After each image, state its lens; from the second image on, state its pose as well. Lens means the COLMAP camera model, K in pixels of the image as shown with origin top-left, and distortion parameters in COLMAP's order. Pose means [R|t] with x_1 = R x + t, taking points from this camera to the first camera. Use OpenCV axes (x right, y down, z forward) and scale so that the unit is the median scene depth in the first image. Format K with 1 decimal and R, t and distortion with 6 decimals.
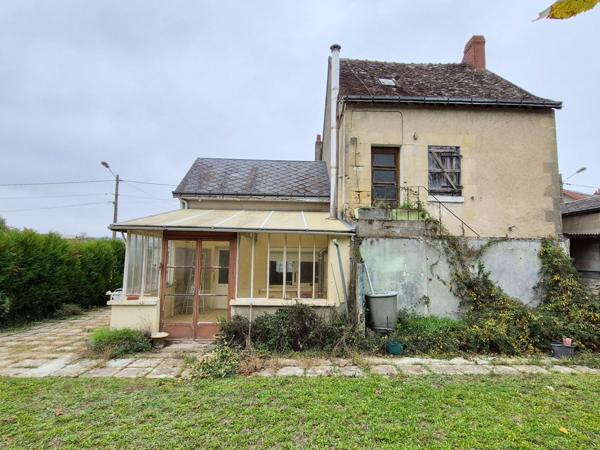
lens RADIAL K [[332.6, 0, 308.0], [0, 332.6, 225.9], [0, 0, 1]] dist [0.006759, 0.000729]
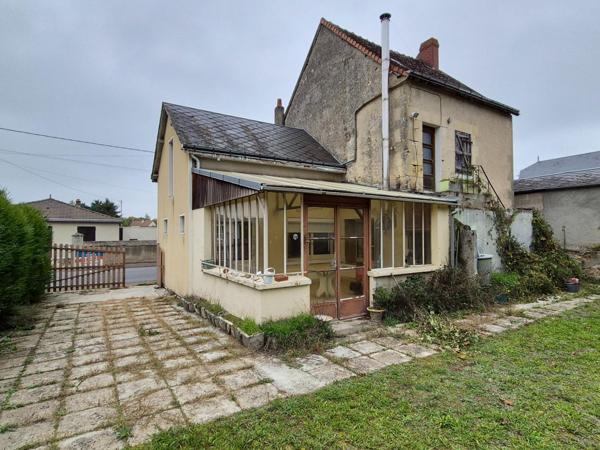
lens RADIAL K [[332.6, 0, 308.0], [0, 332.6, 225.9], [0, 0, 1]] dist [0.006759, 0.000729]
pose [[0.866708, -0.009851, 0.498718, -0.804820], [-0.029031, 0.997114, 0.070148, 0.031128], [-0.497970, -0.075276, 0.863921, 0.271573]]
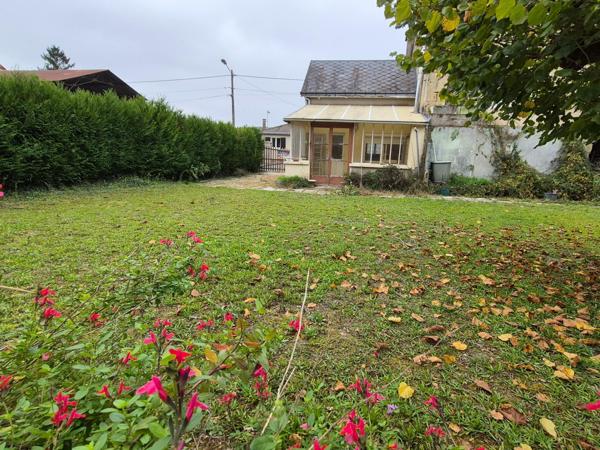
lens RADIAL K [[332.6, 0, 308.0], [0, 332.6, 225.9], [0, 0, 1]] dist [0.006759, 0.000729]
pose [[0.974075, 0.068775, -0.215519, -0.043220], [0.004288, 0.946885, 0.321543, -0.027640], [0.226186, -0.314131, 0.922042, -0.715180]]
